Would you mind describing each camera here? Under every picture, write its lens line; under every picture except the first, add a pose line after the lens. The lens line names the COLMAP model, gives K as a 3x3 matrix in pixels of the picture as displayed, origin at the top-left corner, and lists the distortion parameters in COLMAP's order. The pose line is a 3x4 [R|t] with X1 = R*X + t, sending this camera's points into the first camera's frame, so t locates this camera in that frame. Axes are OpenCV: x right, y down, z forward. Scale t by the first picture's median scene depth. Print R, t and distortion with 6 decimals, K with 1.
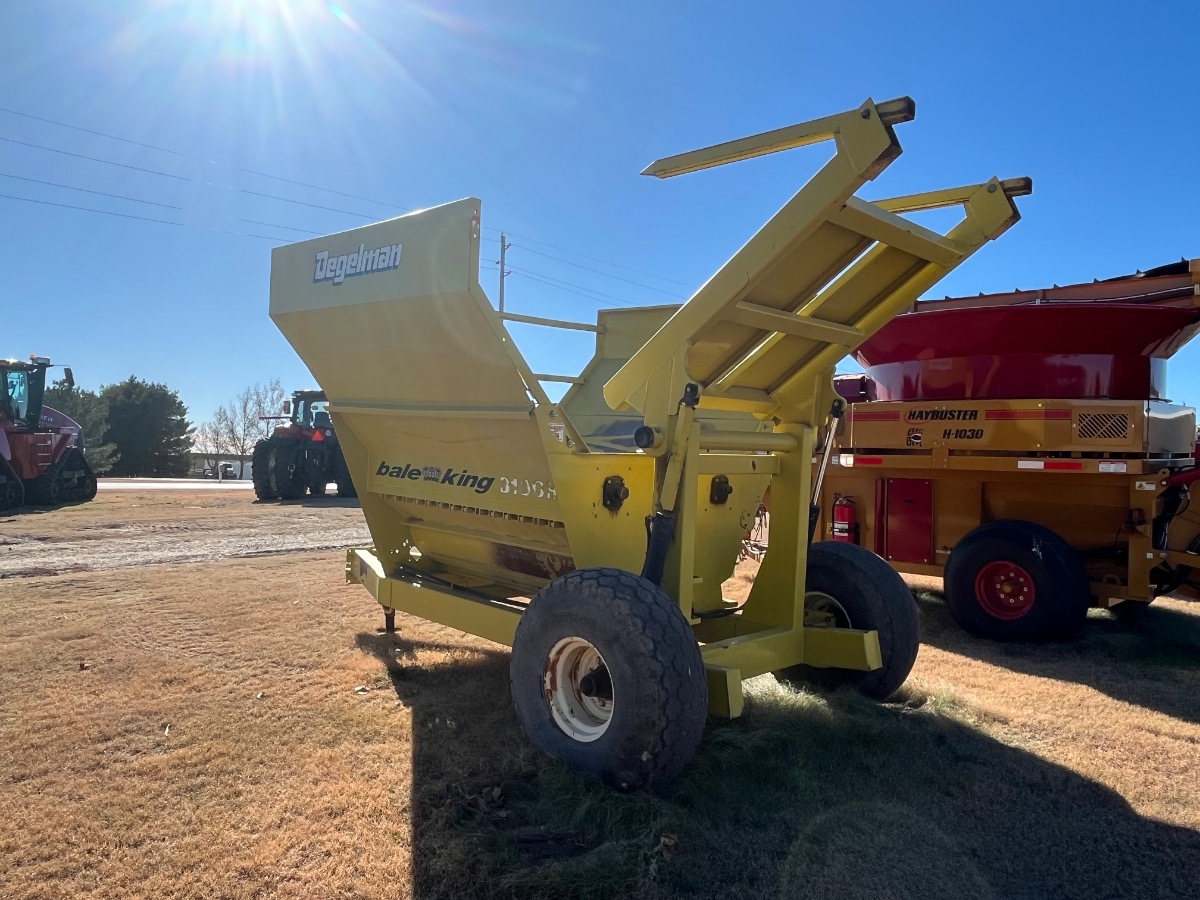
lens RADIAL K [[858.0, 0, 601.3], [0, 858.0, 448.5], [0, 0, 1]] dist [0.000423, -0.000030]
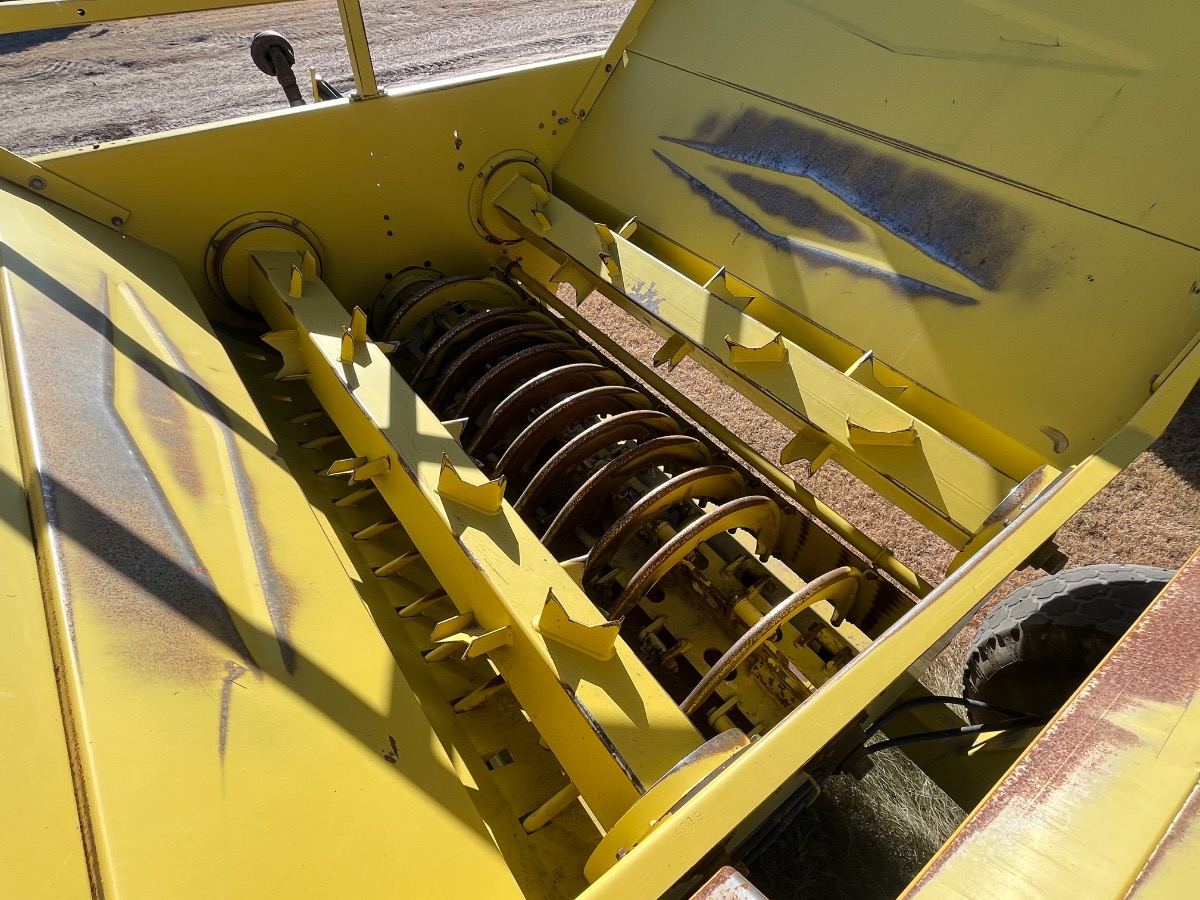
lens RADIAL K [[641.0, 0, 600.0], [0, 641.0, 449.2], [0, 0, 1]] dist [-0.003320, -0.000491]
pose [[0.989189, 0.078231, -0.124034, -0.002618], [0.027257, 0.732991, 0.679692, -0.126456], [0.144088, -0.675725, 0.722935, 0.638810]]
